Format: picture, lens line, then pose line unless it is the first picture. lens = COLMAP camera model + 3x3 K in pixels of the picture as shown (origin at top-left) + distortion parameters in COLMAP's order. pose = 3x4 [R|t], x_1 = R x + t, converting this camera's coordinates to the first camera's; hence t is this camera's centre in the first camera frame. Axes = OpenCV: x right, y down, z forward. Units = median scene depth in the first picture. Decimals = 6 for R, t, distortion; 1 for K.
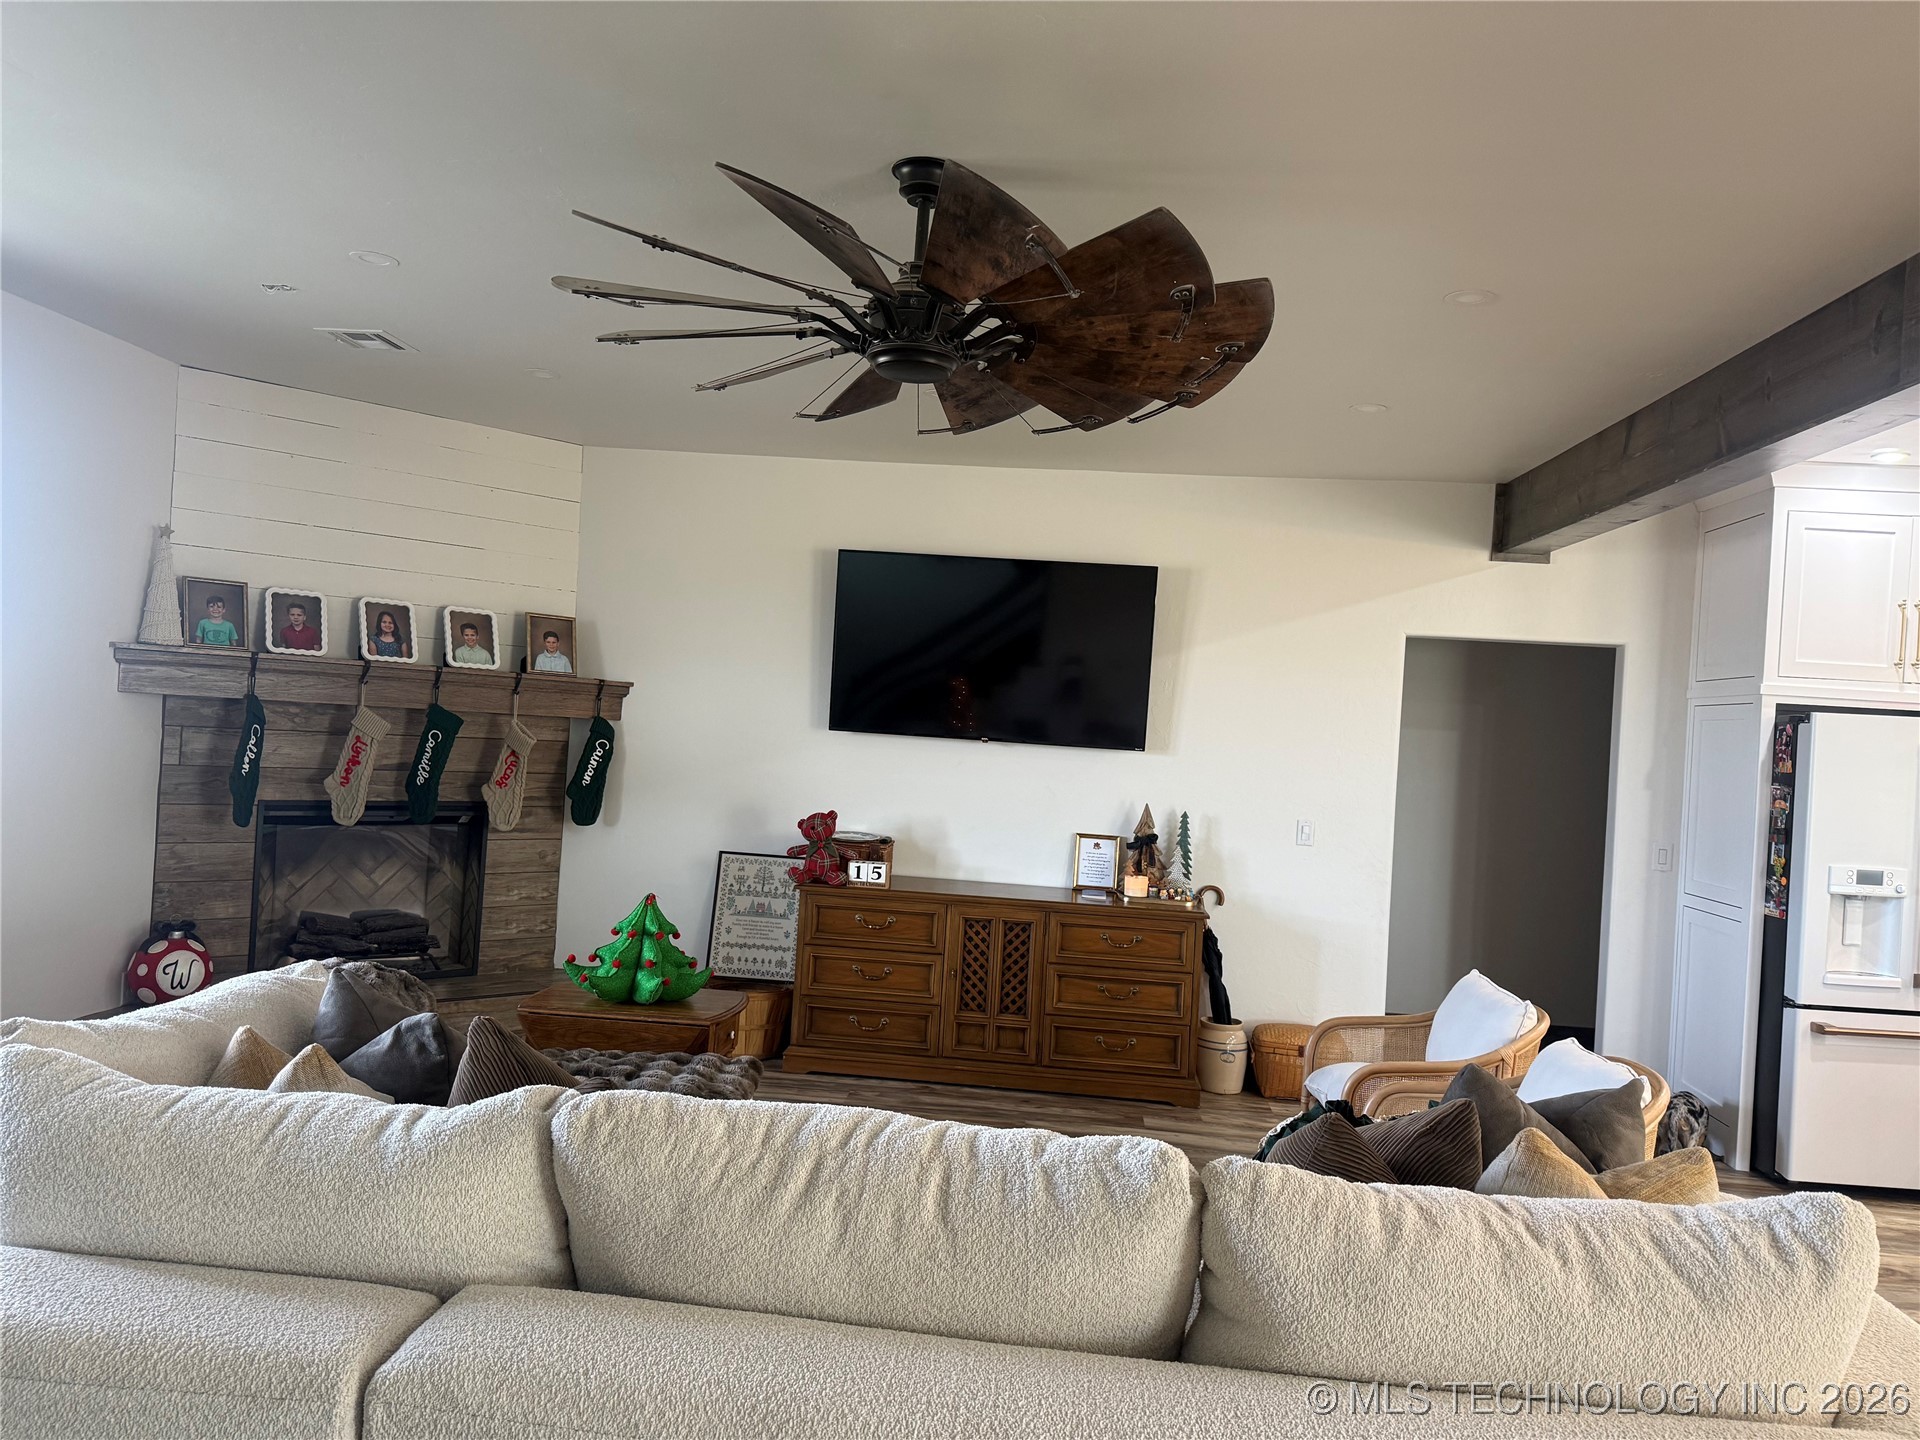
lens RADIAL K [[1370.2, 0, 1023.7], [0, 1370.2, 724.4], [0, 0, 1]] dist [0.086592, -0.141118]
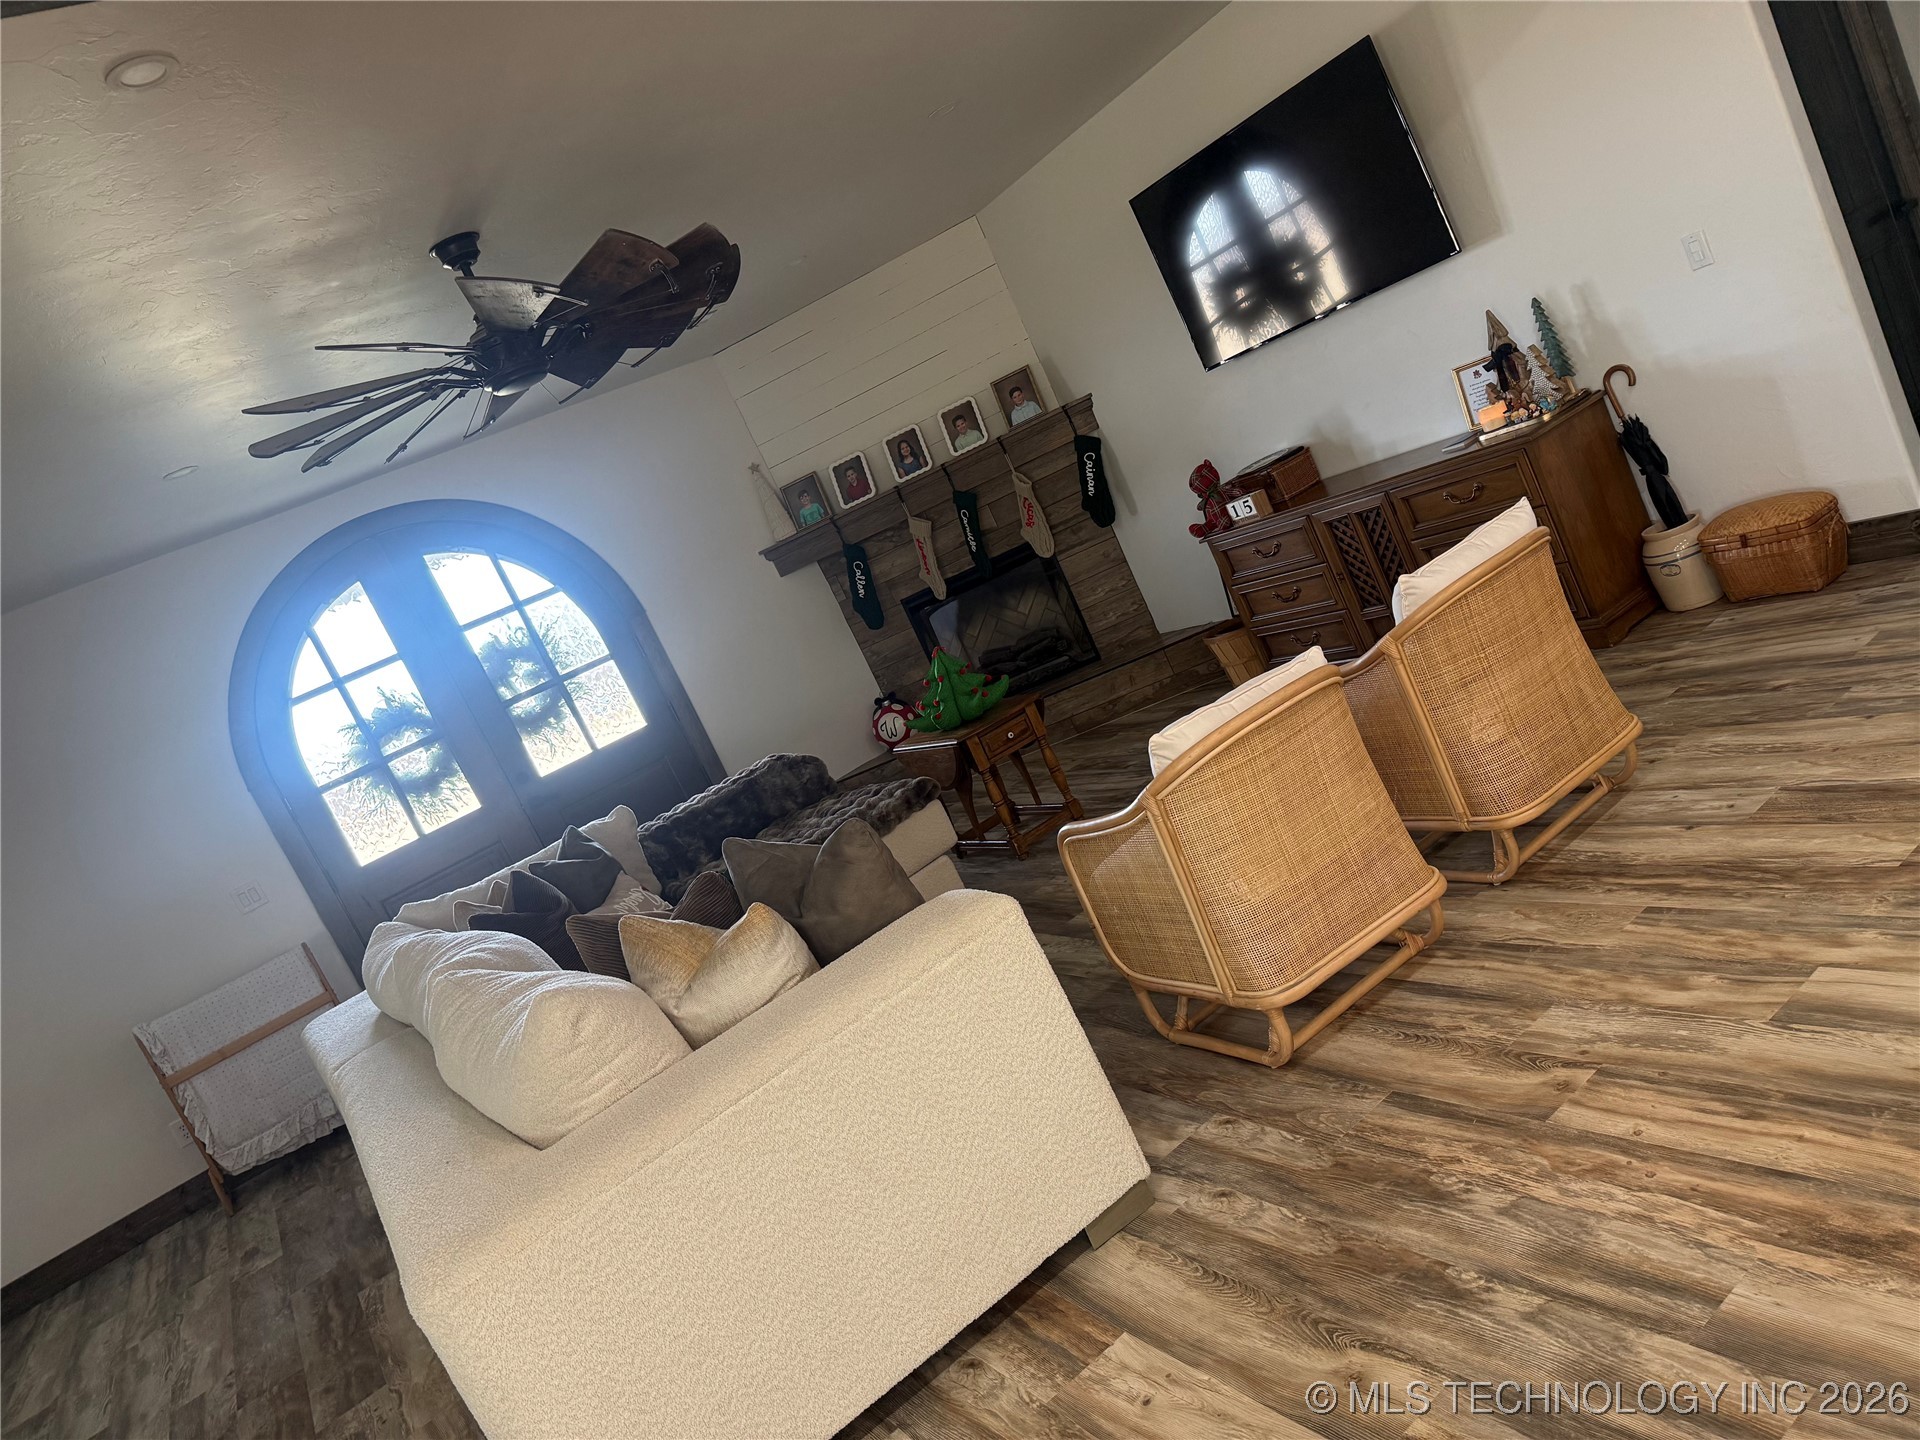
lens RADIAL K [[1347.6, 0, 947.2], [0, 1347.6, 747.7], [0, 0, 1]] dist [0.100016, -0.142439]
pose [[0.513683, -0.155732, -0.843728, 0.578085], [0.457791, 0.881457, 0.116019, 0.044958], [0.725643, -0.445848, 0.524082, 0.219702]]
